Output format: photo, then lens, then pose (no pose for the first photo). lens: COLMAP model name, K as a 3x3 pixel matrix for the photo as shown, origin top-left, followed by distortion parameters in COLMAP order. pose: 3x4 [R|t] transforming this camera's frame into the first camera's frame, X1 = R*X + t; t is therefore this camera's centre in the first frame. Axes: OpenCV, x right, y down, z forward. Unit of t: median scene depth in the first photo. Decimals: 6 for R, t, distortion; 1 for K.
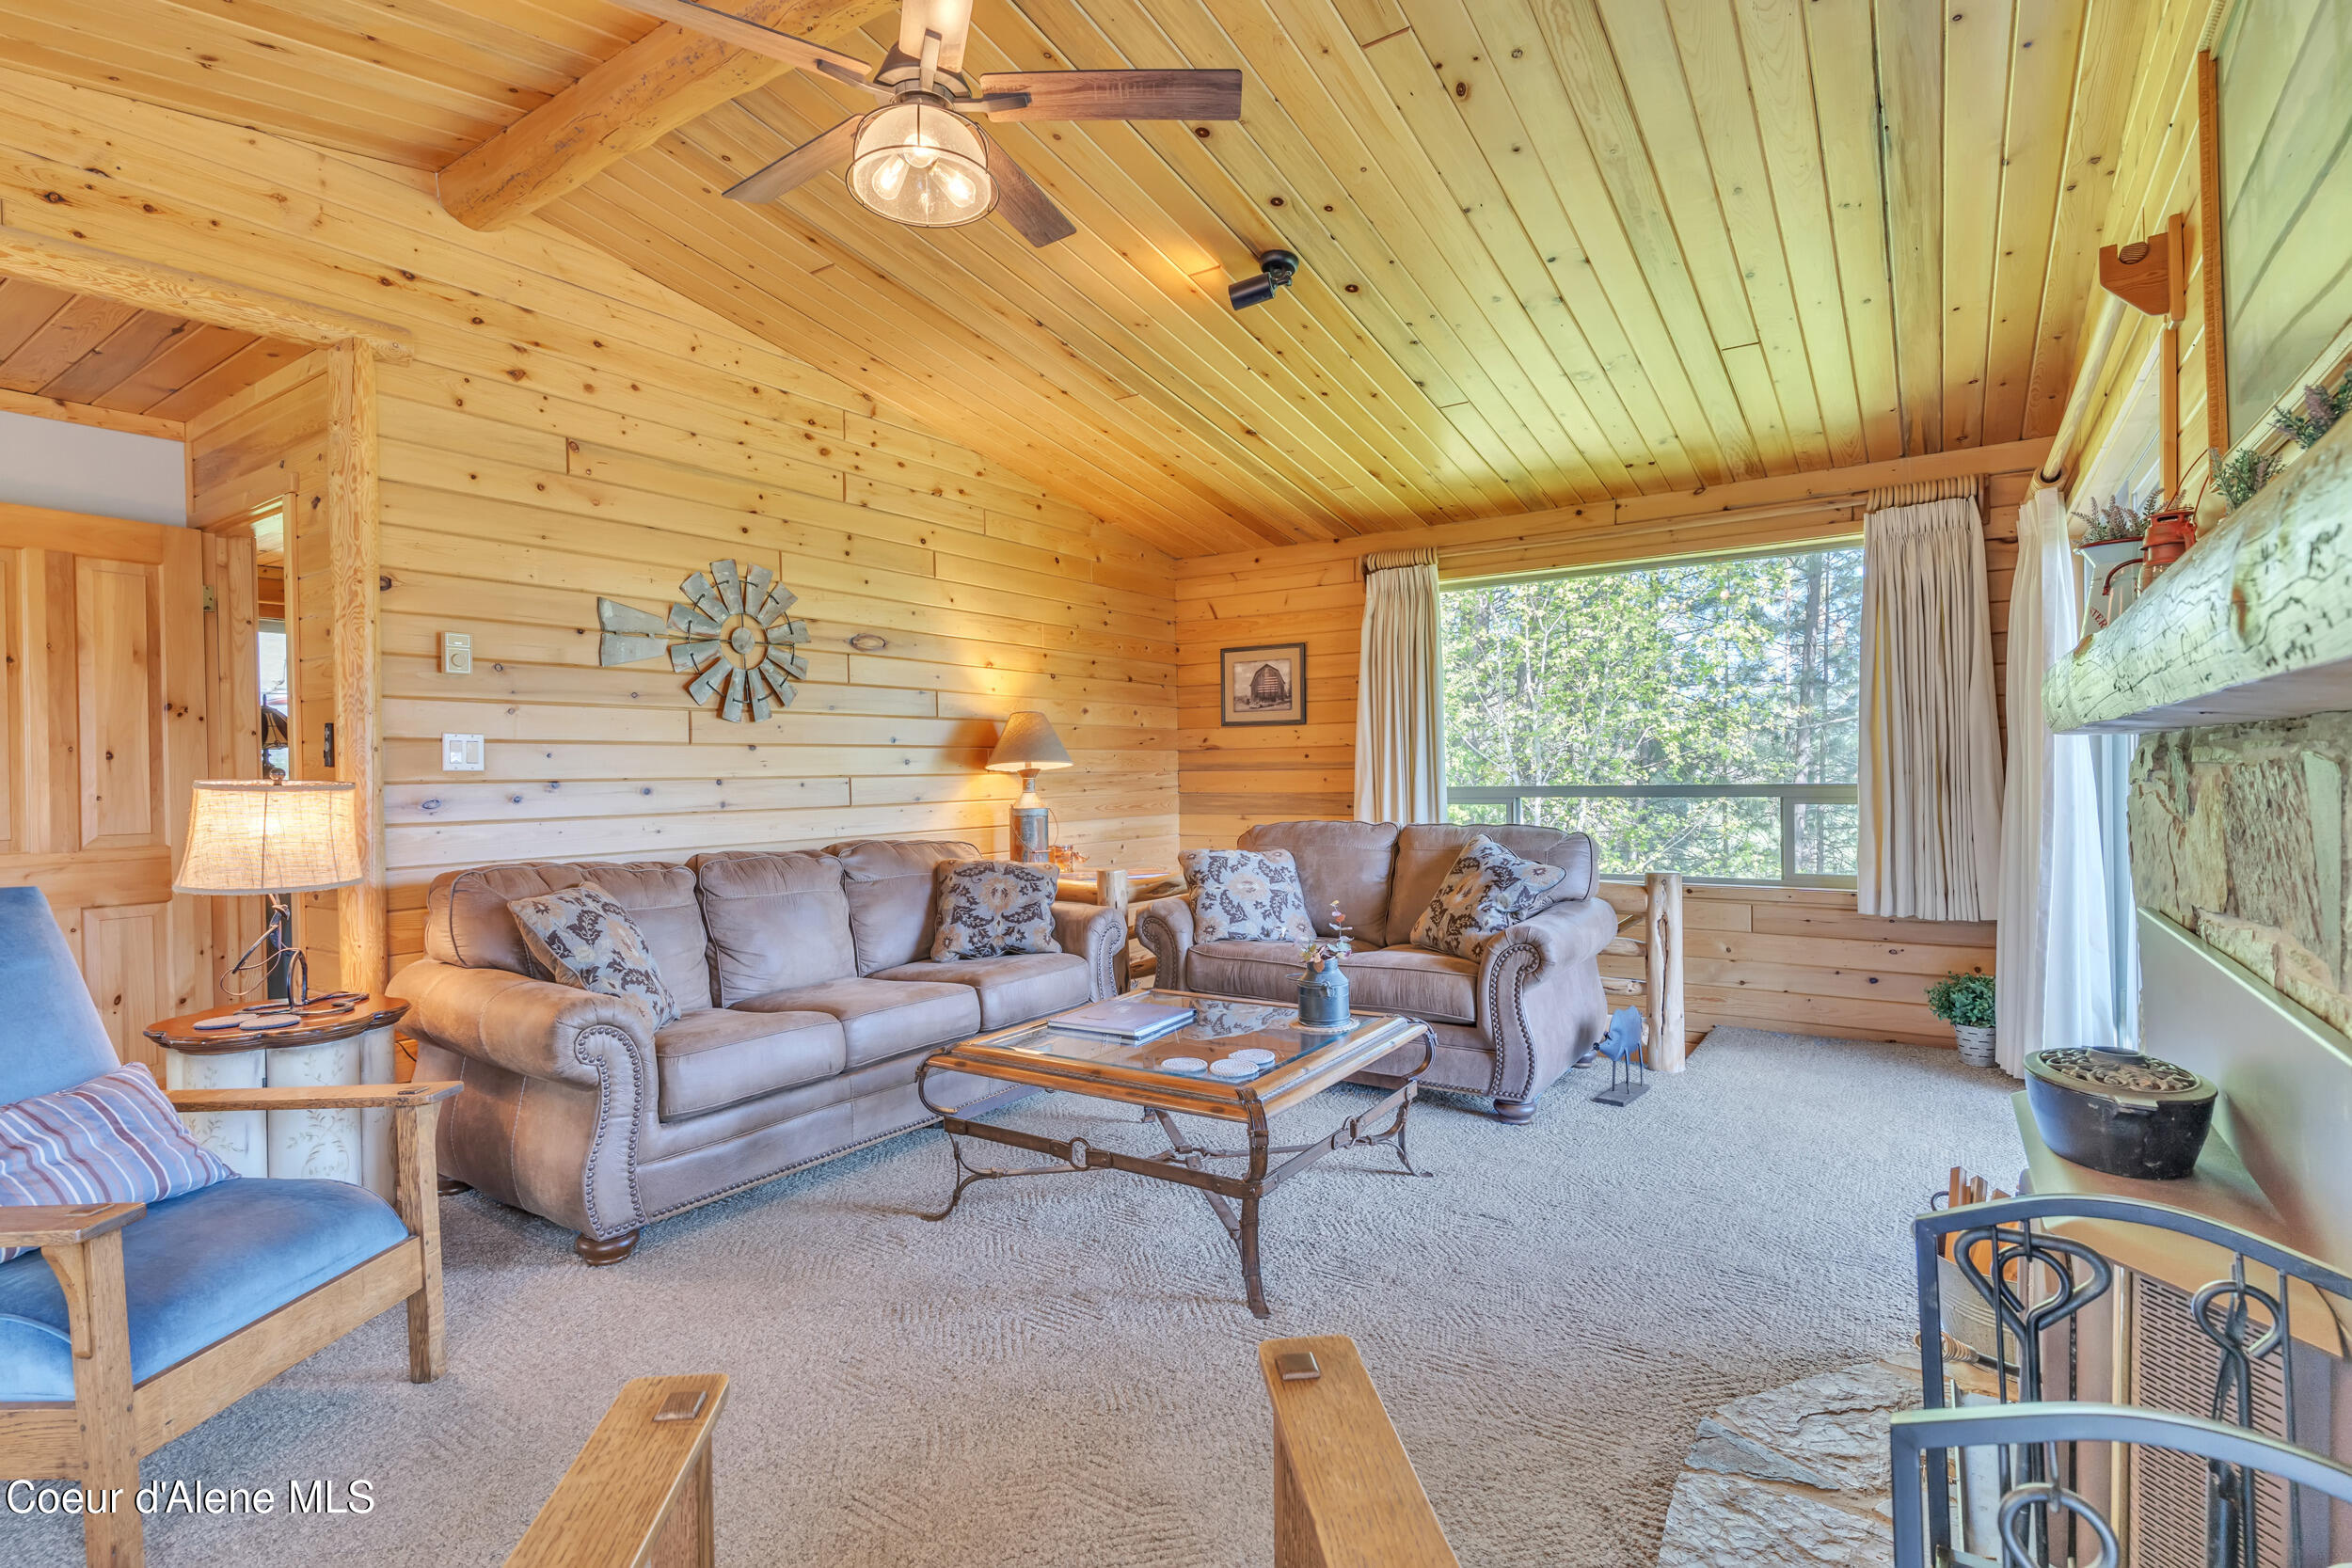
lens RADIAL K [[1127.5, 0, 1174.9], [0, 1127.5, 787.0], [0, 0, 1]] dist [0.001542, 0.000128]
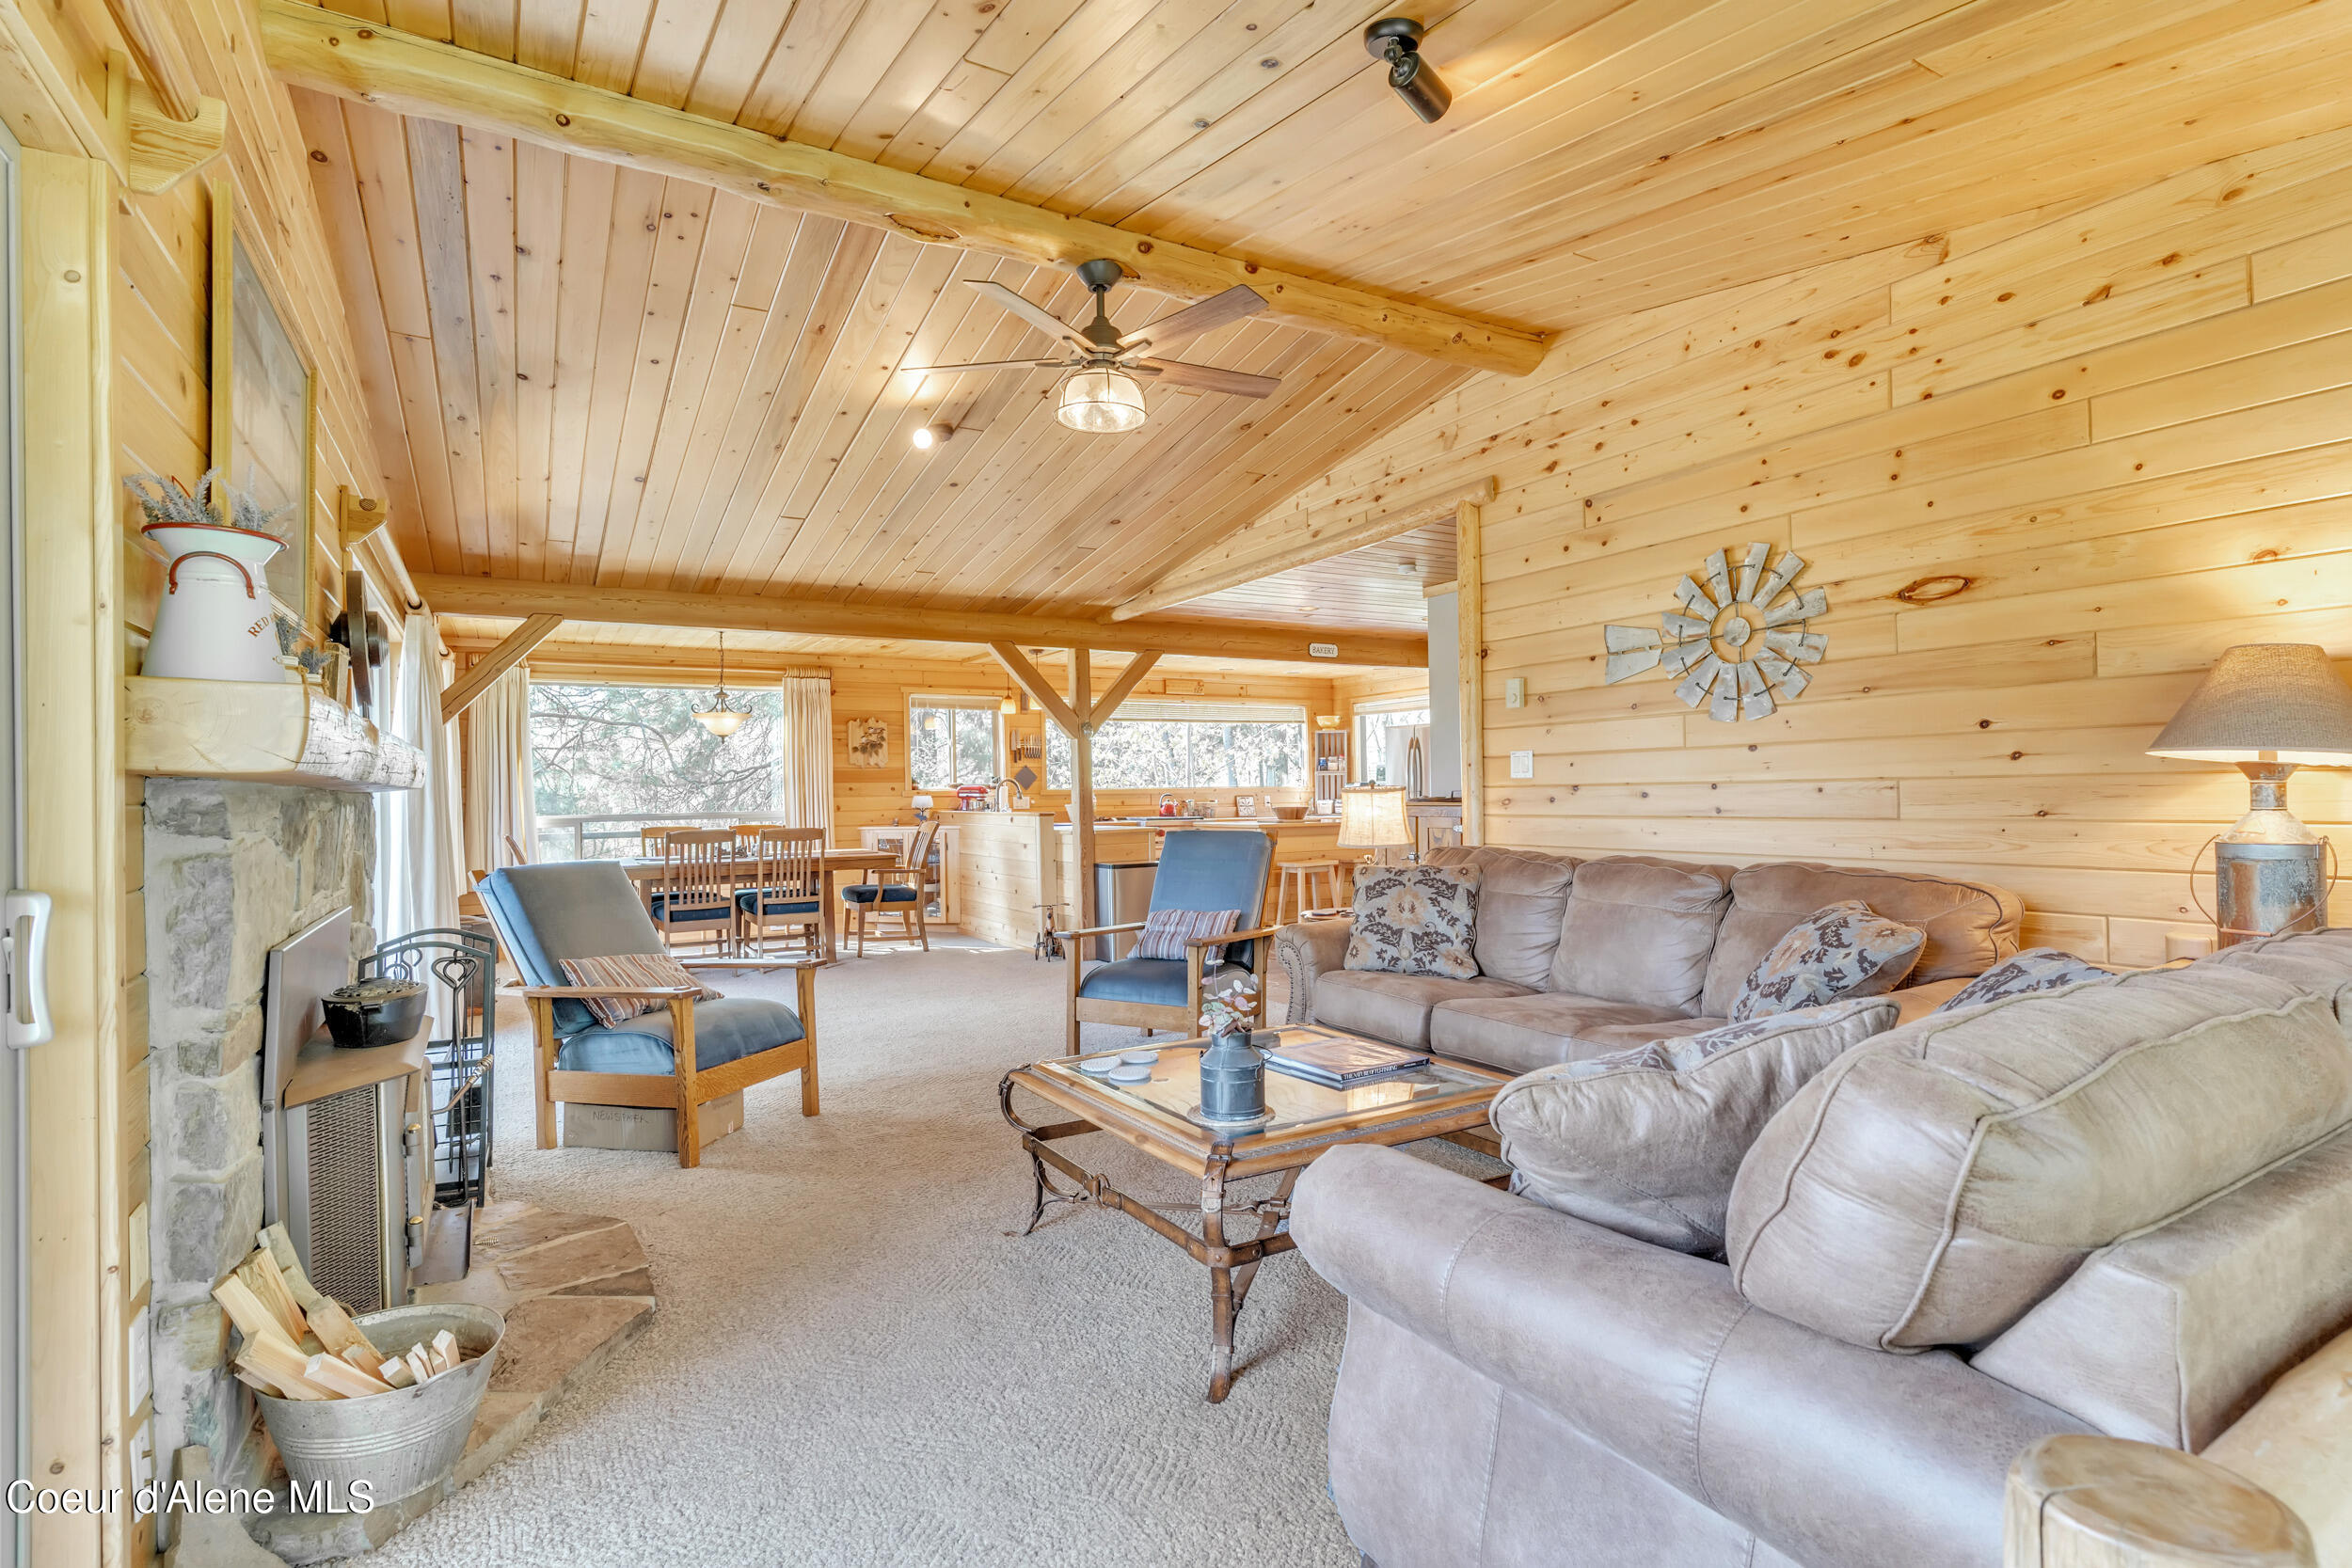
lens RADIAL K [[1127.5, 0, 1177.4], [0, 1127.5, 780.4], [0, 0, 1]] dist [0.001542, 0.000128]
pose [[-0.421561, 0.016932, -0.906642, 0.694873], [0.019600, 0.999762, 0.009558, -0.029243], [0.906588, -0.013741, -0.421792, 1.054438]]
